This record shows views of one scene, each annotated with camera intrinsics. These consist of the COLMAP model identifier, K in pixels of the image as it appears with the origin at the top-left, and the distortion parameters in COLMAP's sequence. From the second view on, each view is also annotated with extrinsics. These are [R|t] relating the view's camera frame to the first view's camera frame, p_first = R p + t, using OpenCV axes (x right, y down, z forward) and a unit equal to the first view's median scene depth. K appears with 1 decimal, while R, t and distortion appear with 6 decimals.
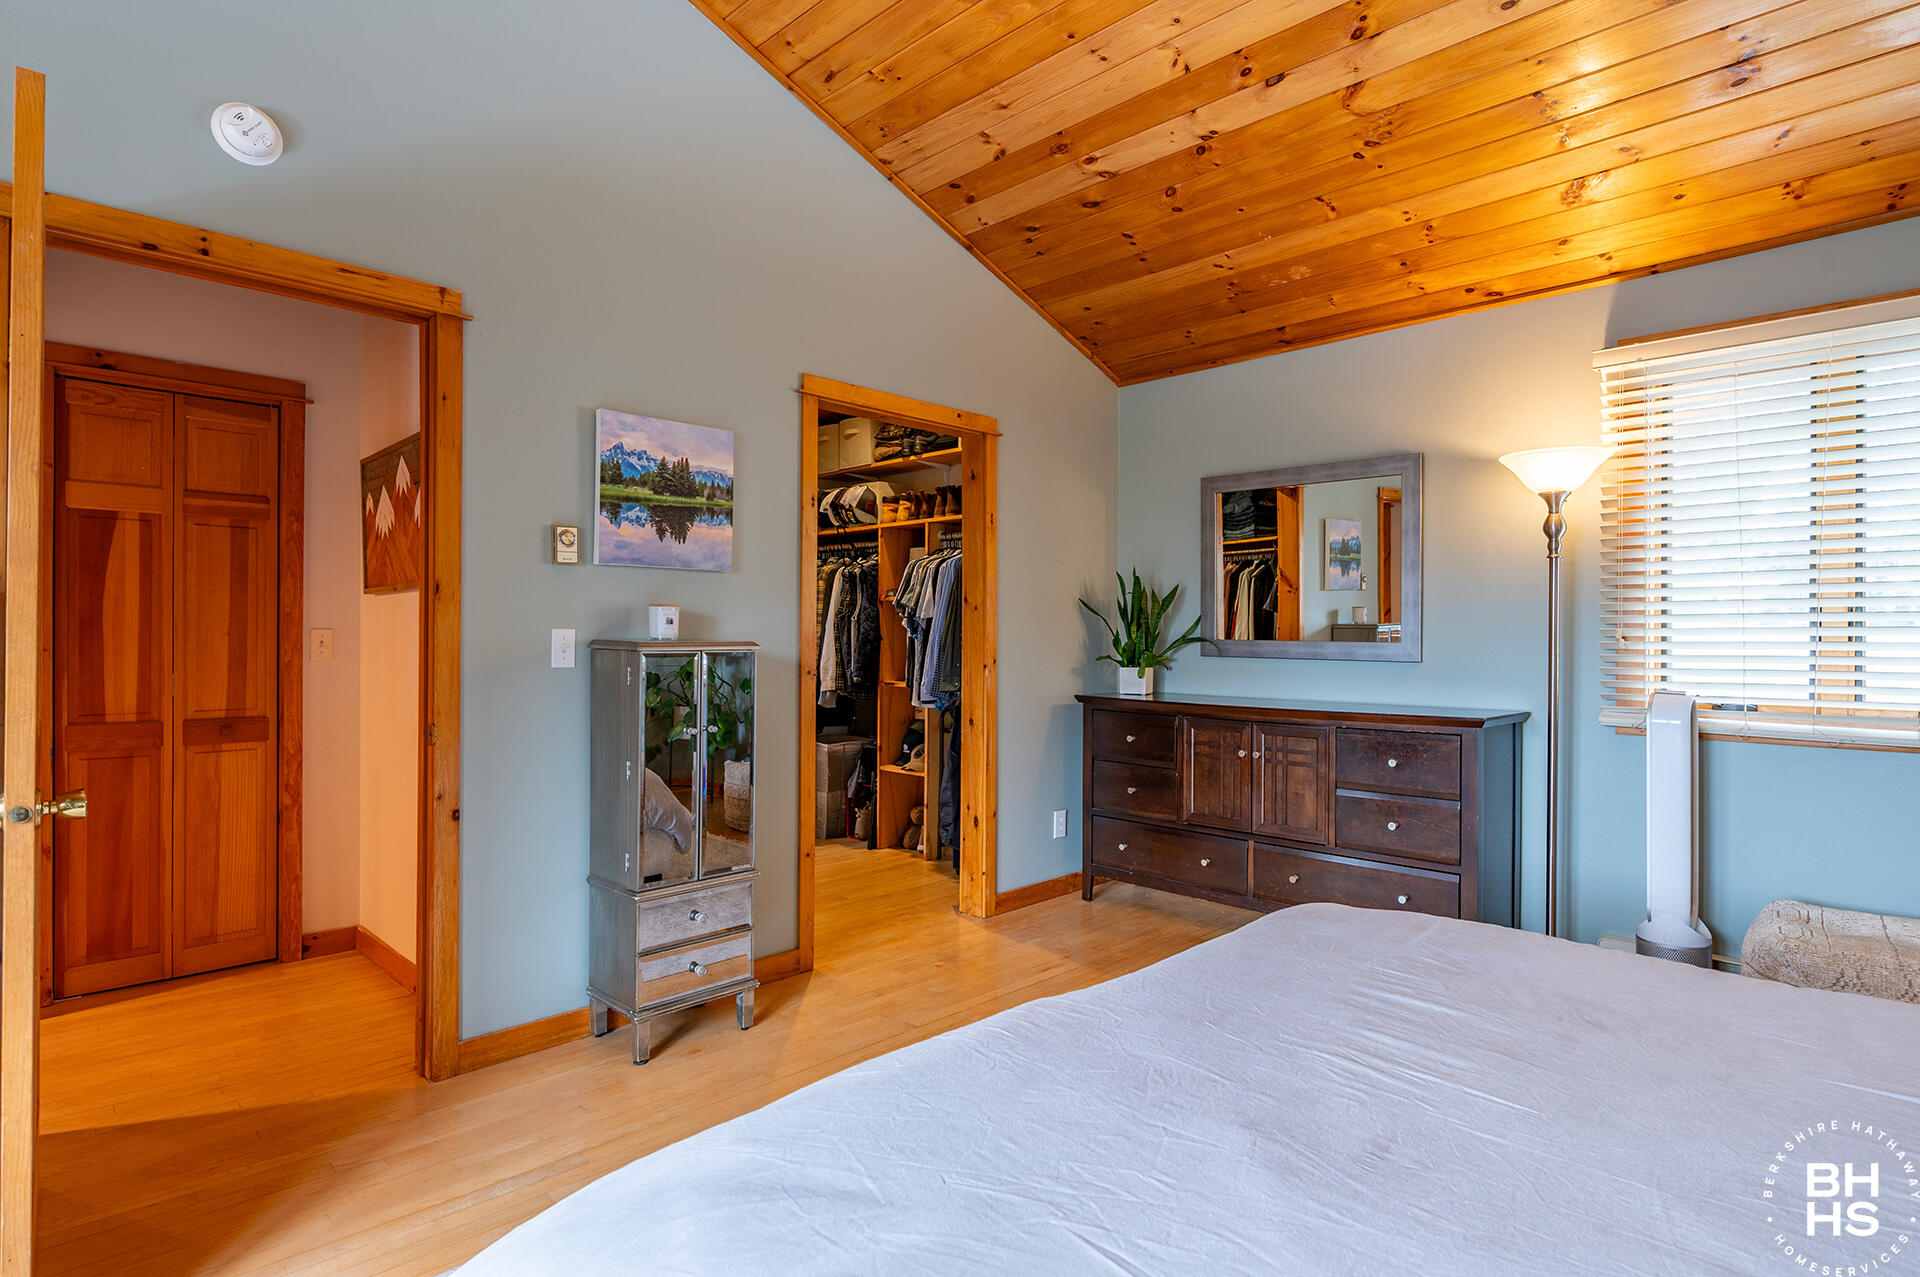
lens RADIAL K [[990.8, 0, 960.0], [0, 990.8, 638.5], [0, 0, 1]] dist [-0.002056, -0.000505]
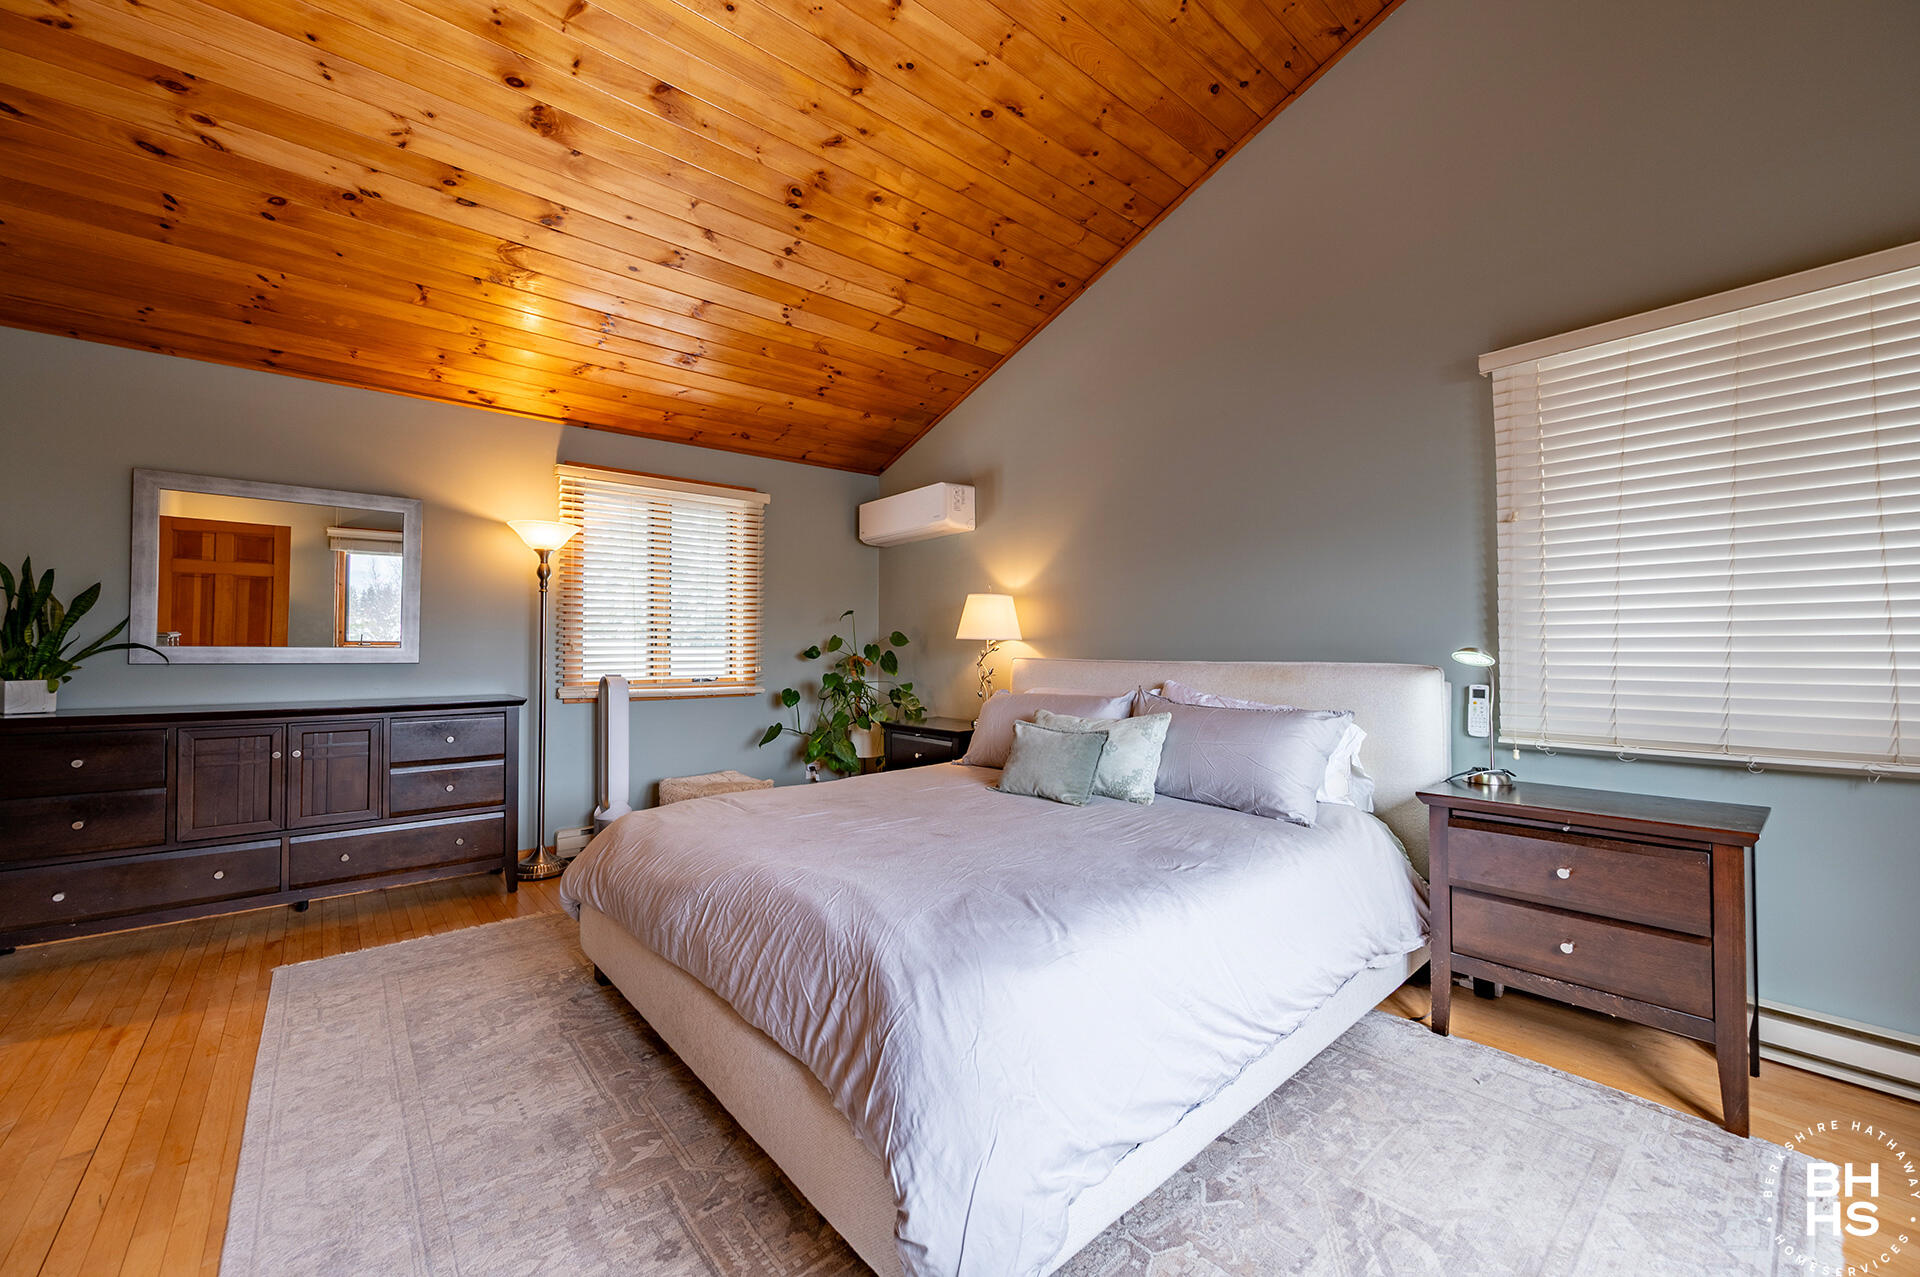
lens RADIAL K [[751.6, 0, 960.0], [0, 751.6, 638.5], [0, 0, 1]] dist [0.000139, 0.000098]
pose [[0.087732, 0.009777, 0.996096, -0.496182], [0.002595, 0.999946, -0.010044, 0.004178], [-0.996141, 0.003466, 0.087702, 0.246875]]
